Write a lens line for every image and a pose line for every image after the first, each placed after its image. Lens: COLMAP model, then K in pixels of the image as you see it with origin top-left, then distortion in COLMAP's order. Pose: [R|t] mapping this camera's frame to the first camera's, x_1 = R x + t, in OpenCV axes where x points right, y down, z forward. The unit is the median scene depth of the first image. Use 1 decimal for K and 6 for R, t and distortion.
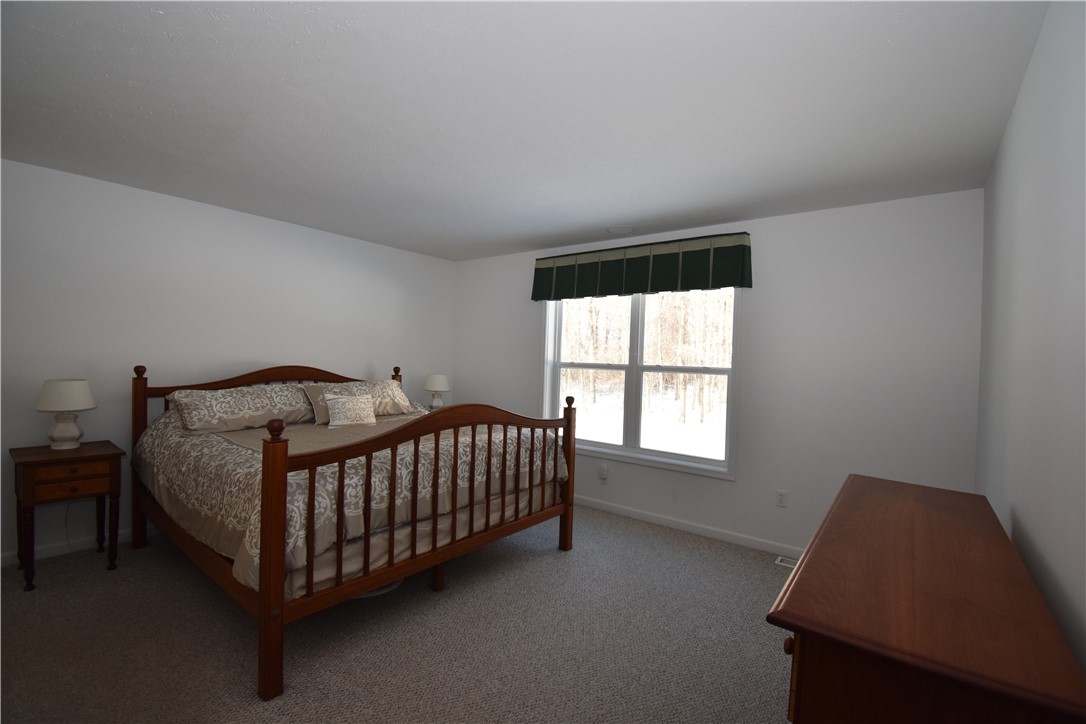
lens RADIAL K [[480.8, 0, 545.6], [0, 480.8, 364.3], [0, 0, 1]] dist [0.024857, -0.028973]
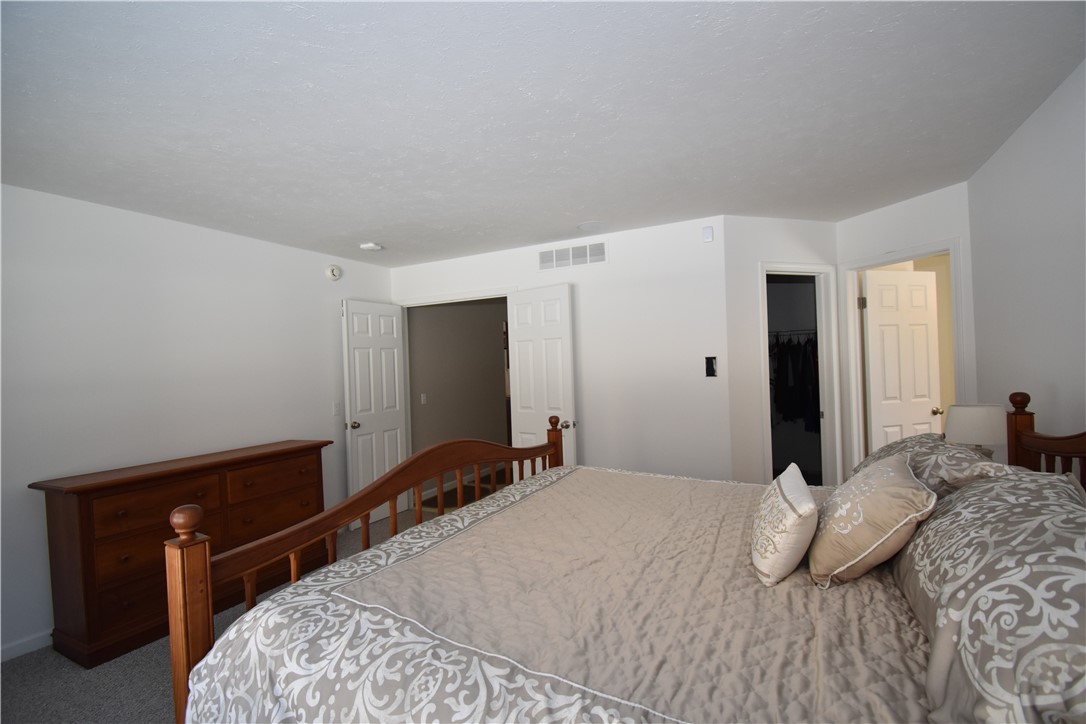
lens RADIAL K [[480.8, 0, 545.6], [0, 480.8, 364.3], [0, 0, 1]] dist [0.024857, -0.028973]
pose [[-0.984100, 0.001284, -0.177611, -0.196725], [-0.000058, 0.999971, 0.007550, -0.043424], [0.177615, 0.007440, -0.984072, 1.799721]]
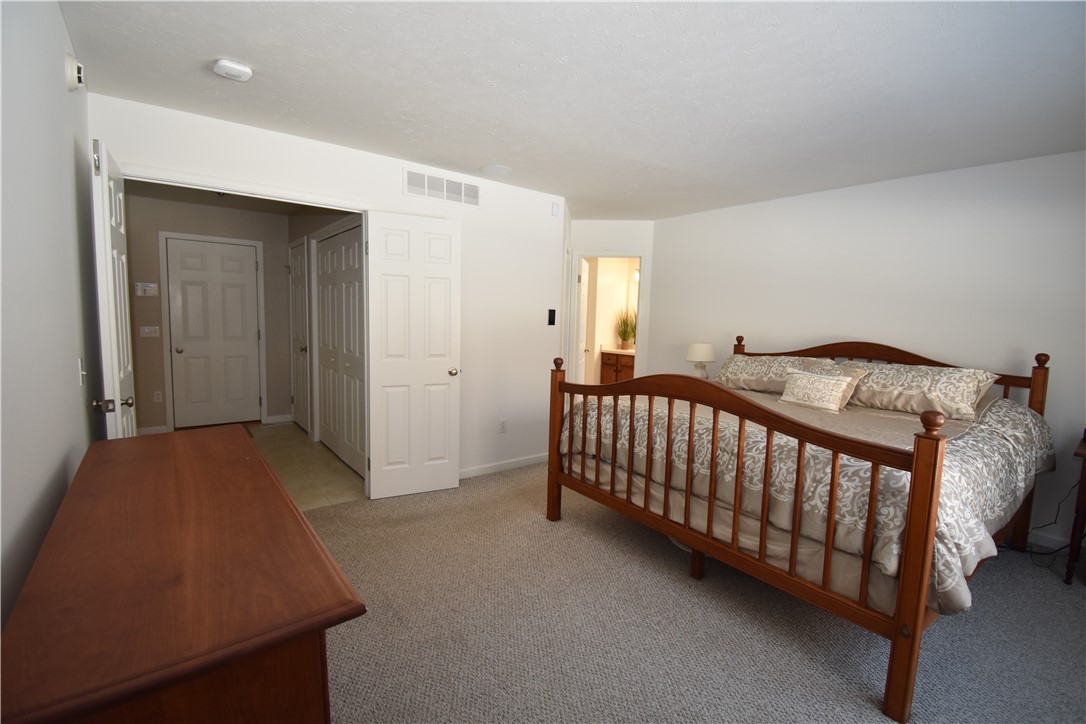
lens RADIAL K [[480.8, 0, 545.6], [0, 480.8, 364.3], [0, 0, 1]] dist [0.024857, -0.028973]
pose [[-0.244669, 0.062481, -0.967591, 0.755168], [-0.051443, 0.995680, 0.077303, 0.007932], [0.968241, 0.068689, -0.240398, 0.971007]]
